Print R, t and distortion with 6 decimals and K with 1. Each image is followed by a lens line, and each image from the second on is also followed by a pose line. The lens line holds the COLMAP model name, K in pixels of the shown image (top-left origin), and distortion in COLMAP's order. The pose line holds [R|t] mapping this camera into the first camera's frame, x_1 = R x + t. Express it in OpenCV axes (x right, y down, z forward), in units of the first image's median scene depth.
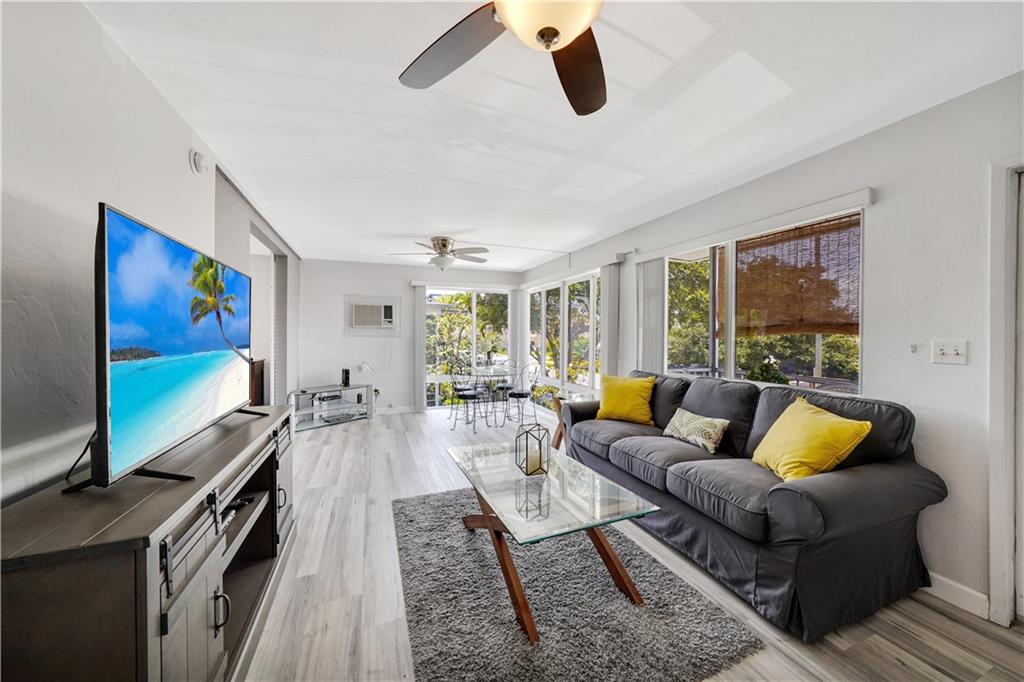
lens RADIAL K [[378.3, 0, 520.6], [0, 378.3, 339.2], [0, 0, 1]] dist [0.000424, 0.000044]
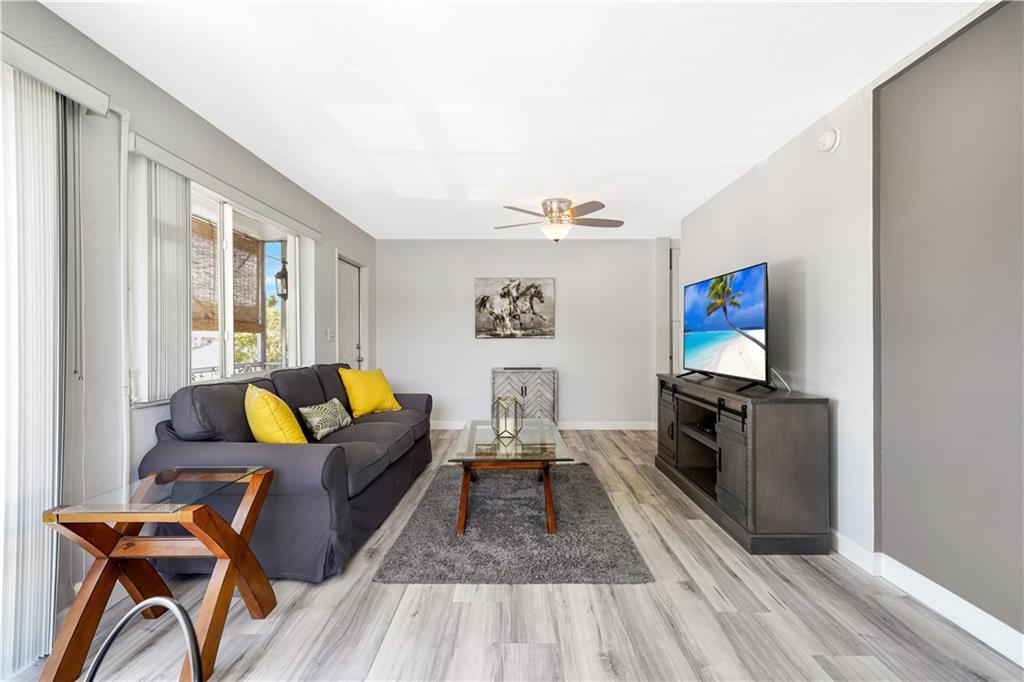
lens RADIAL K [[442.2, 0, 501.7], [0, 442.2, 338.0], [0, 0, 1]] dist [0.002925, 0.000259]
pose [[-0.911718, 0.000756, 0.410817, -0.392371], [0.003529, 0.999976, 0.005992, 0.017215], [-0.410802, 0.006913, -0.911698, 1.698459]]
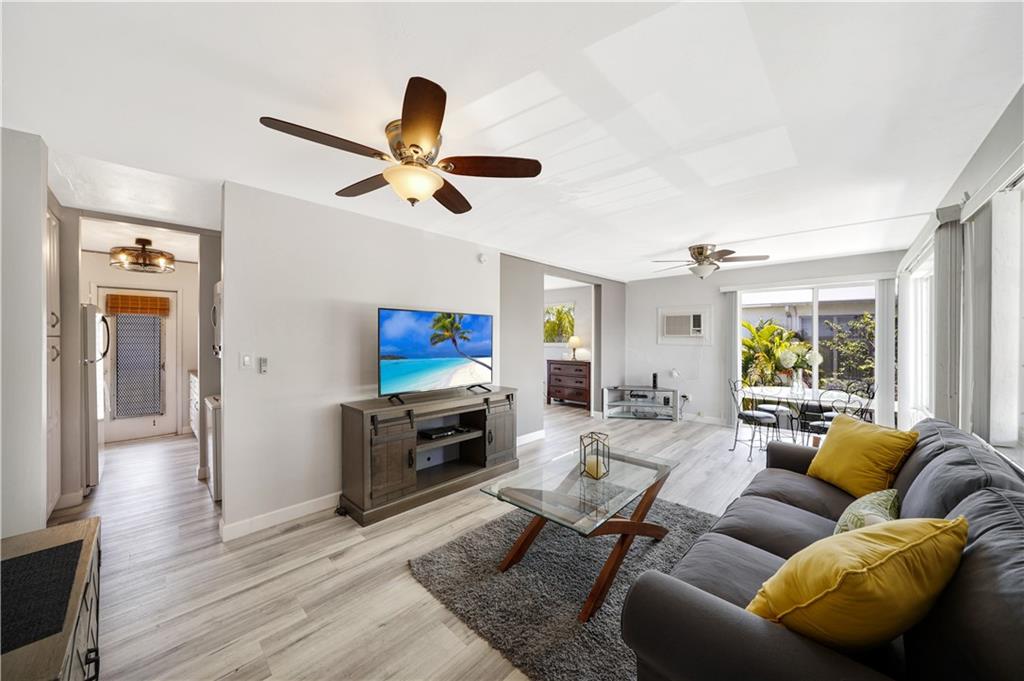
lens RADIAL K [[369.0, 0, 500.8], [0, 369.0, 345.5], [0, 0, 1]] dist [-0.000796, 0.000082]
pose [[0.396823, 0.016354, -0.917749, 0.672579], [-0.005508, 0.999866, 0.015436, -0.036383], [0.917878, -0.001070, 0.396860, 0.233978]]
